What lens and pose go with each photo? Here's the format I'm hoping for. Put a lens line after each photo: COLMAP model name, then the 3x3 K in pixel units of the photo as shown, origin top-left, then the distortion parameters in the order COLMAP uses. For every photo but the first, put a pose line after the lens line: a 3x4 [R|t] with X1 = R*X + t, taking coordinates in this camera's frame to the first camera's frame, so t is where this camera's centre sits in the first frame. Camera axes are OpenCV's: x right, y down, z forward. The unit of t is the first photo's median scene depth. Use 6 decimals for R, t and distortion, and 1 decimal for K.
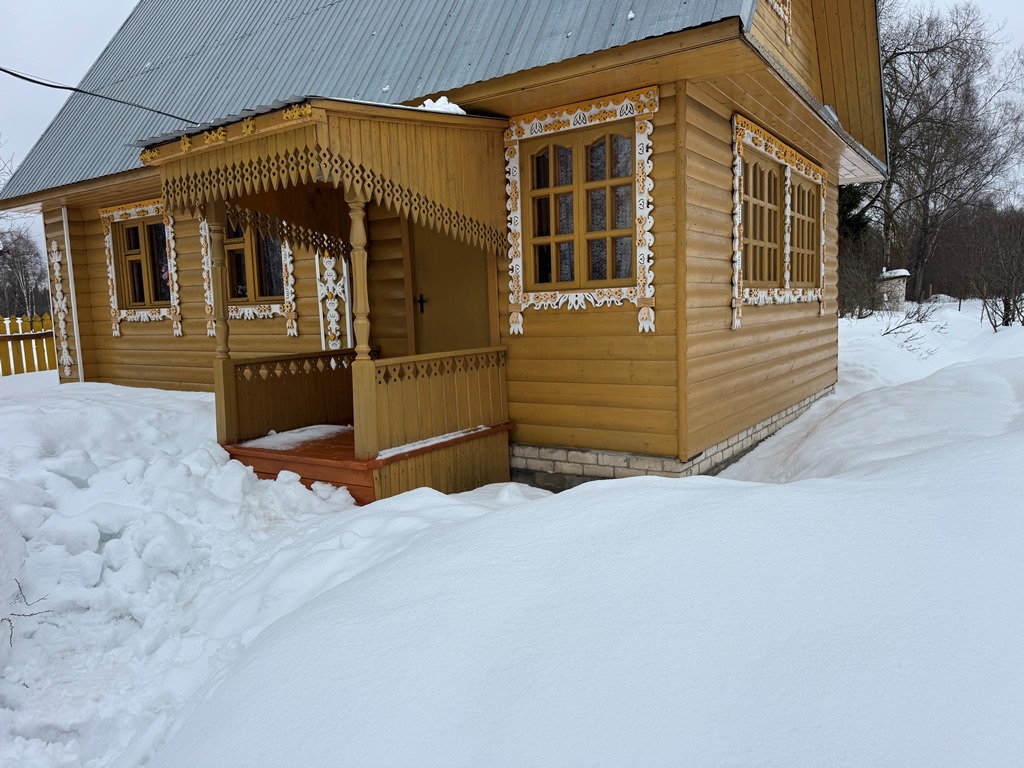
lens RADIAL K [[715.4, 0, 523.0], [0, 715.4, 381.8], [0, 0, 1]] dist [0.080521, -0.092617]
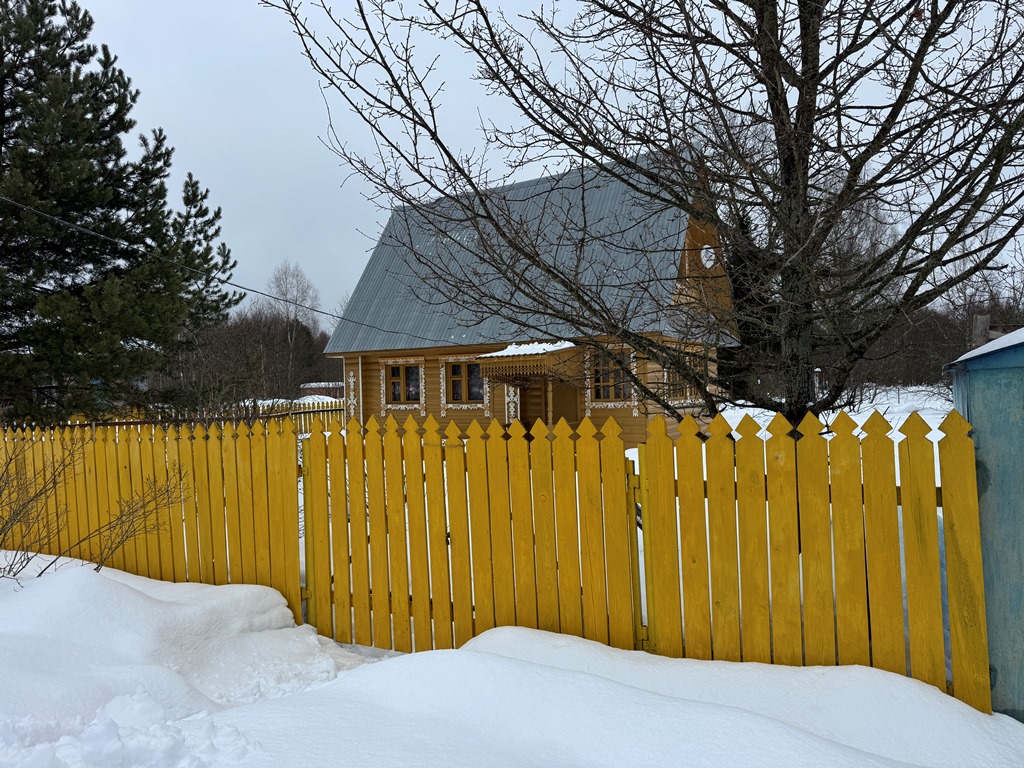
lens RADIAL K [[715.4, 0, 509.8], [0, 715.4, 383.6], [0, 0, 1]] dist [0.080521, -0.092617]
pose [[0.999561, 0.004835, 0.029235, -0.399558], [-0.001781, 0.994618, -0.103594, 0.094940], [-0.029578, 0.103496, 0.994190, -1.796227]]
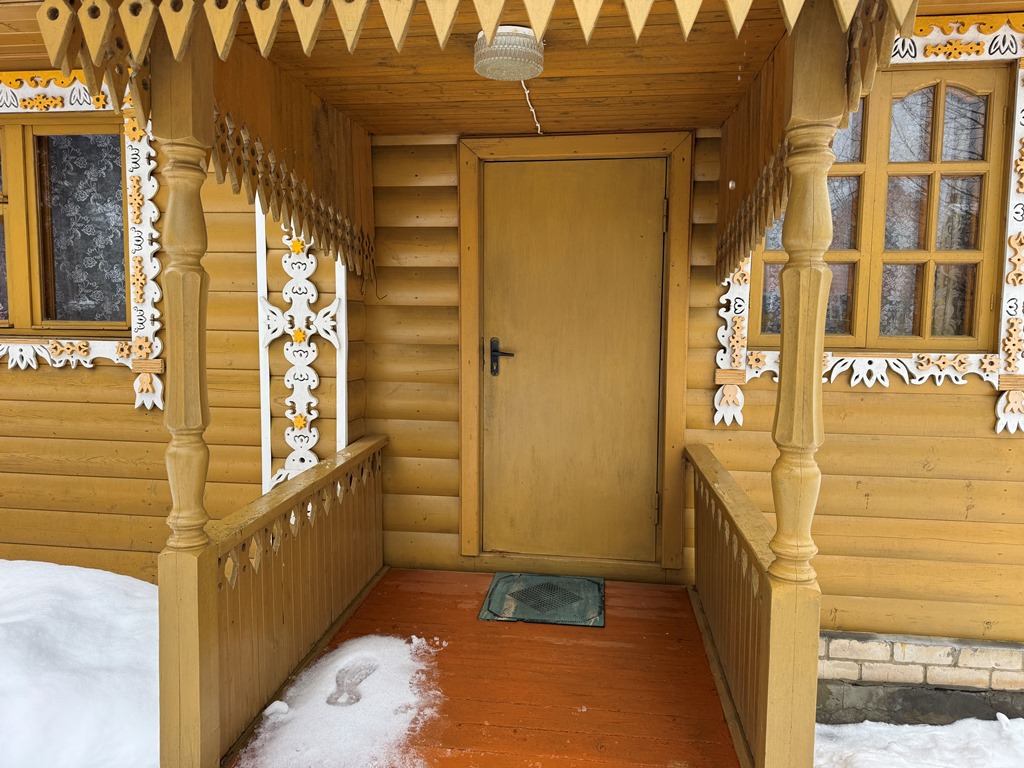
lens RADIAL K [[715.4, 0, 529.2], [0, 715.4, 372.7], [0, 0, 1]] dist [0.080521, -0.092617]
pose [[0.896715, 0.004021, 0.442591, -0.389026], [0.003875, 0.999849, -0.016936, -0.098738], [-0.442592, 0.016902, 0.896564, 0.582174]]
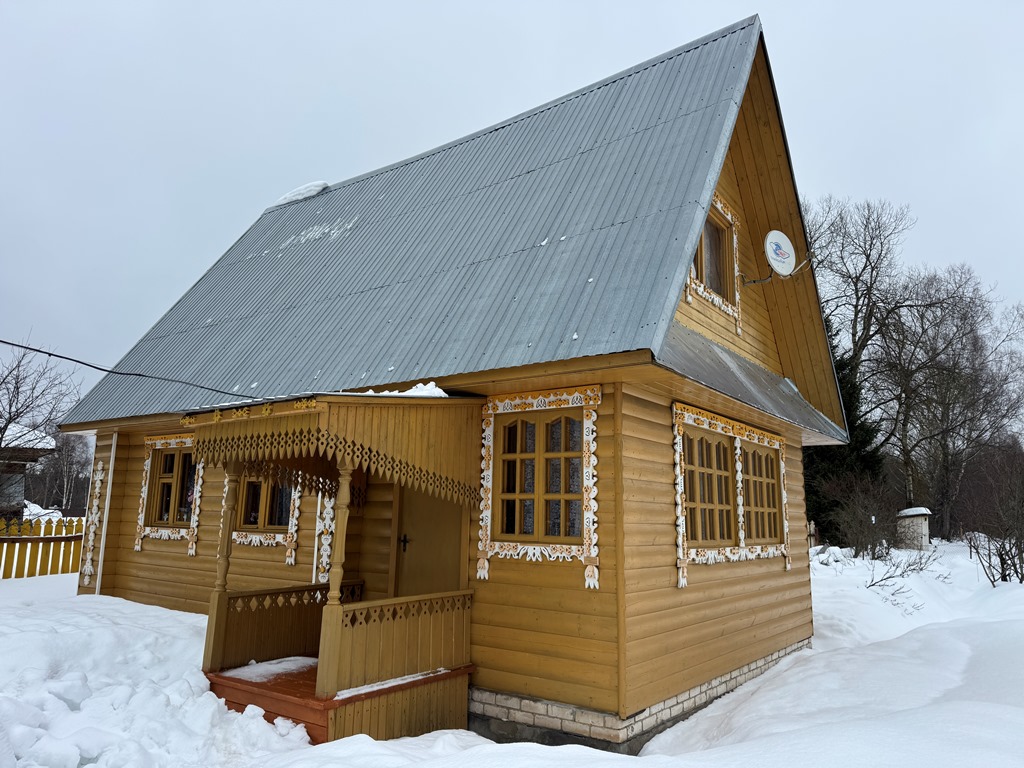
lens RADIAL K [[715.4, 0, 519.4], [0, 715.4, 385.7], [0, 0, 1]] dist [0.080521, -0.092617]
pose [[0.997758, 0.044679, -0.049818, 0.091204], [-0.056808, 0.958991, -0.277686, -0.048811], [0.035369, 0.279894, 0.959379, -0.154436]]
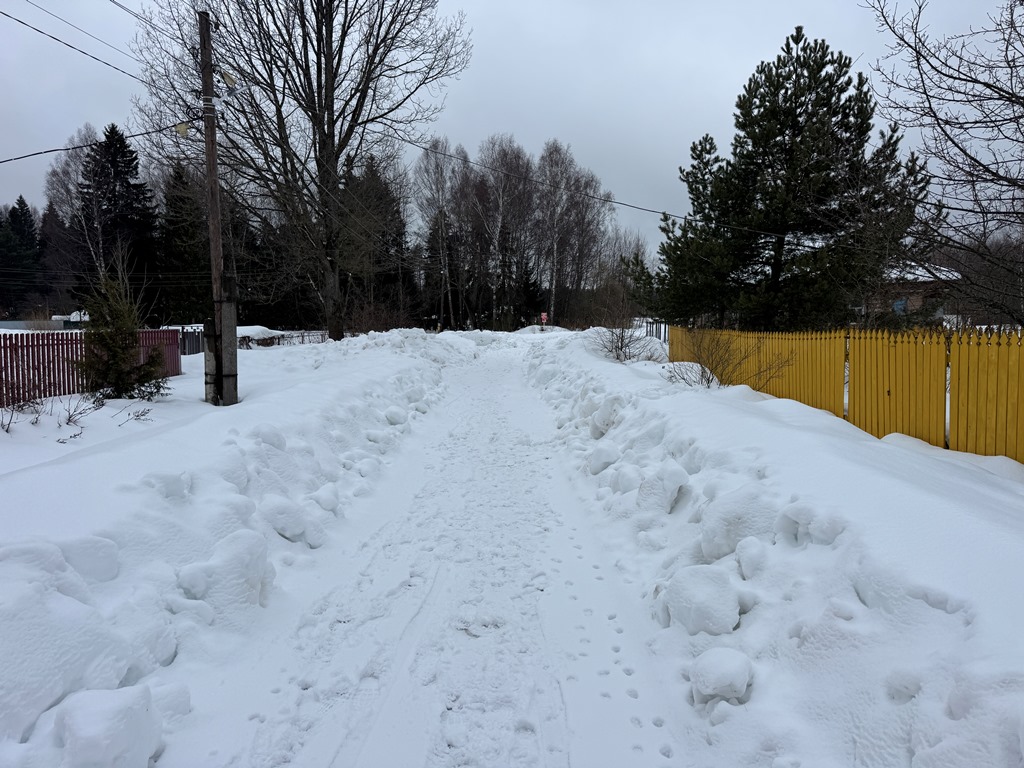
lens RADIAL K [[715.4, 0, 510.0], [0, 715.4, 383.0], [0, 0, 1]] dist [0.080521, -0.092617]
pose [[0.504102, 0.104936, -0.857246, 0.618215], [-0.098537, 0.993098, 0.063621, 0.149206], [0.858005, 0.052399, 0.510962, -2.611287]]
